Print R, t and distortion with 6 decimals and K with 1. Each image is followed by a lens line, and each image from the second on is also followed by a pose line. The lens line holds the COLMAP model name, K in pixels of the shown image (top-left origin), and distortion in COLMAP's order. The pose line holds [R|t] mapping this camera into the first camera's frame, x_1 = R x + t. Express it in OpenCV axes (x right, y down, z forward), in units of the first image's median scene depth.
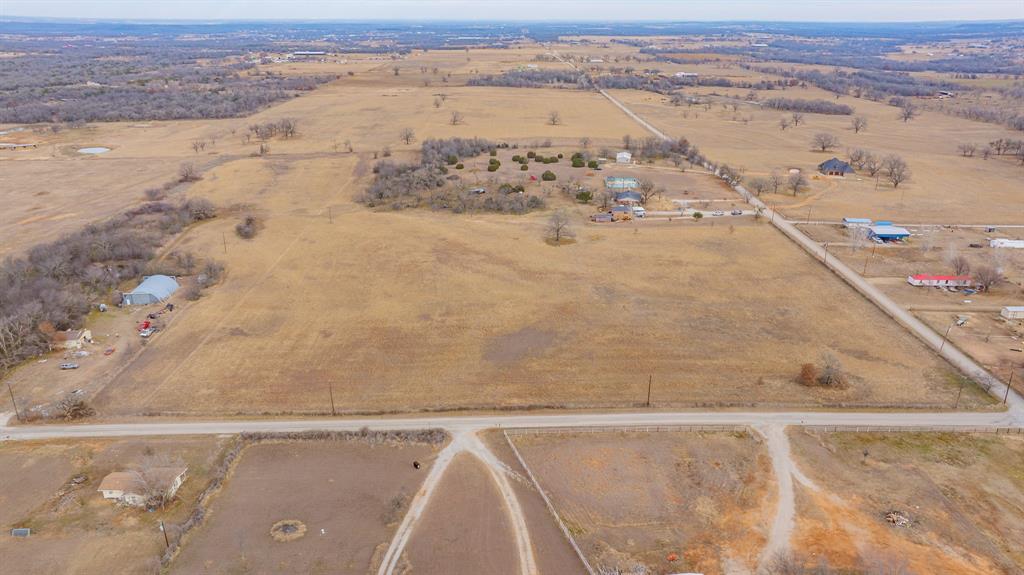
lens RADIAL K [[723.3, 0, 511.5], [0, 723.3, 290.8], [0, 0, 1]] dist [-0.030815, 0.029216]
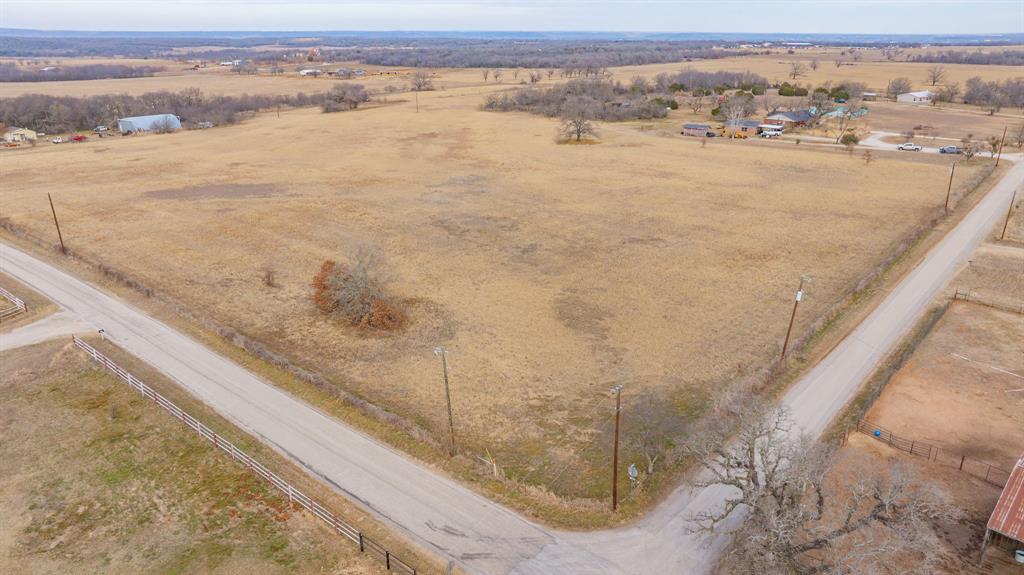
lens RADIAL K [[723.3, 0, 512.9], [0, 723.3, 286.3], [0, 0, 1]] dist [-0.030815, 0.029216]
pose [[0.754781, 0.211618, -0.620906, 0.823363], [-0.226280, 0.972431, 0.056357, 0.070537], [0.615714, 0.097961, 0.781857, 0.773161]]
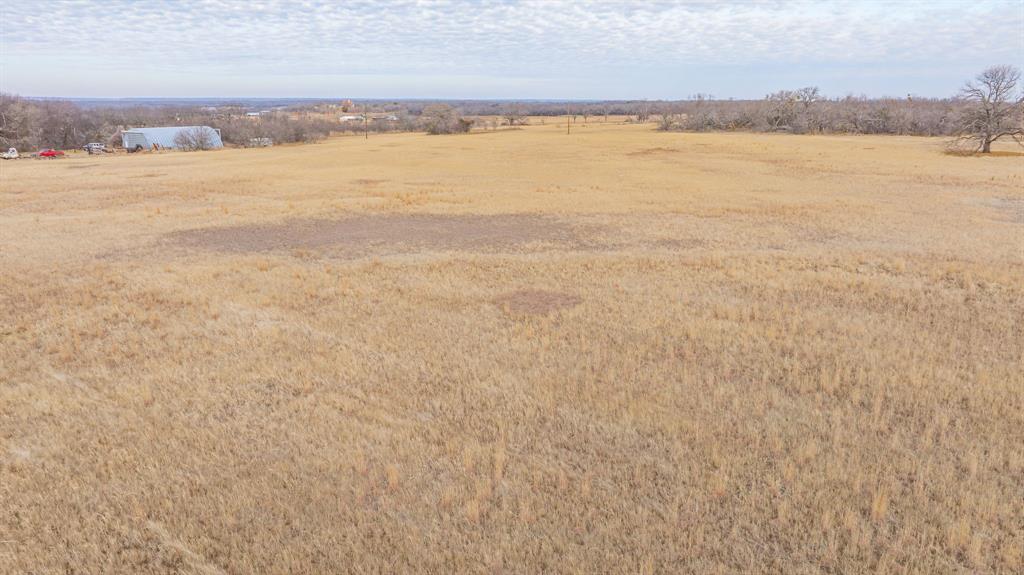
lens RADIAL K [[723.3, 0, 512.0], [0, 723.3, 288.5], [0, 0, 1]] dist [-0.030815, 0.029216]
pose [[0.747054, 0.161636, -0.644814, 0.221019], [-0.232665, 0.972213, -0.025850, 0.105974], [0.622718, 0.169337, 0.763903, 1.035030]]
